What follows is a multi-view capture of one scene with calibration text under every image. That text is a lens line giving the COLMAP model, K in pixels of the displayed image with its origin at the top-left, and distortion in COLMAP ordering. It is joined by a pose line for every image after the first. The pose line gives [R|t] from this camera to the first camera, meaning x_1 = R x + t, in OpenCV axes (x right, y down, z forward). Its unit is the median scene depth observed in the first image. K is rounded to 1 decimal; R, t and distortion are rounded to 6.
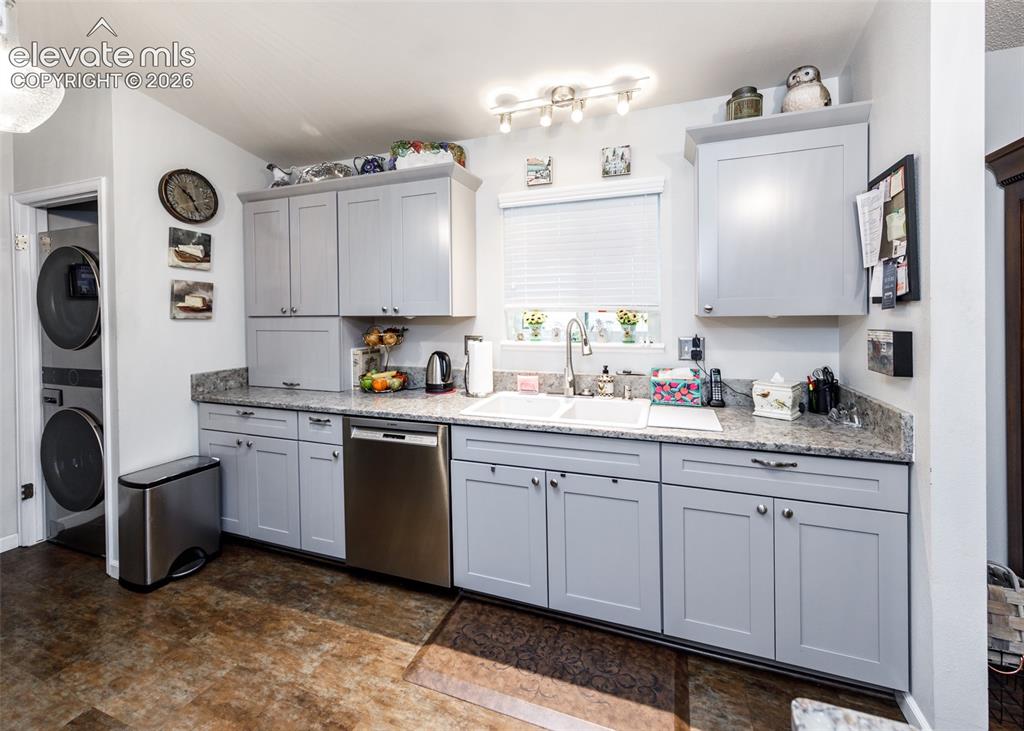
lens RADIAL K [[444.1, 0, 556.2], [0, 444.1, 319.5], [0, 0, 1]] dist [0.008640, -0.000250]
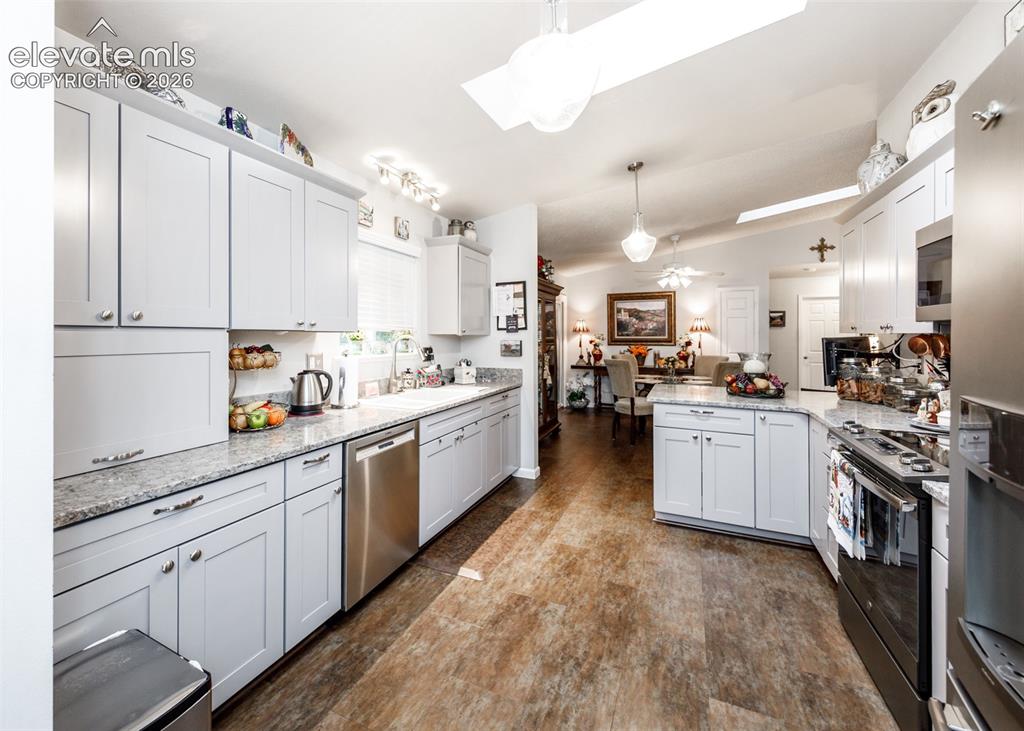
lens RADIAL K [[444.1, 0, 467.0], [0, 444.1, 336.2], [0, 0, 1]] dist [0.008640, -0.000250]
pose [[0.100810, 0.010189, 0.994853, -1.466593], [0.013835, 0.999837, -0.011642, 0.020435], [-0.994809, 0.014938, 0.100653, 0.732768]]
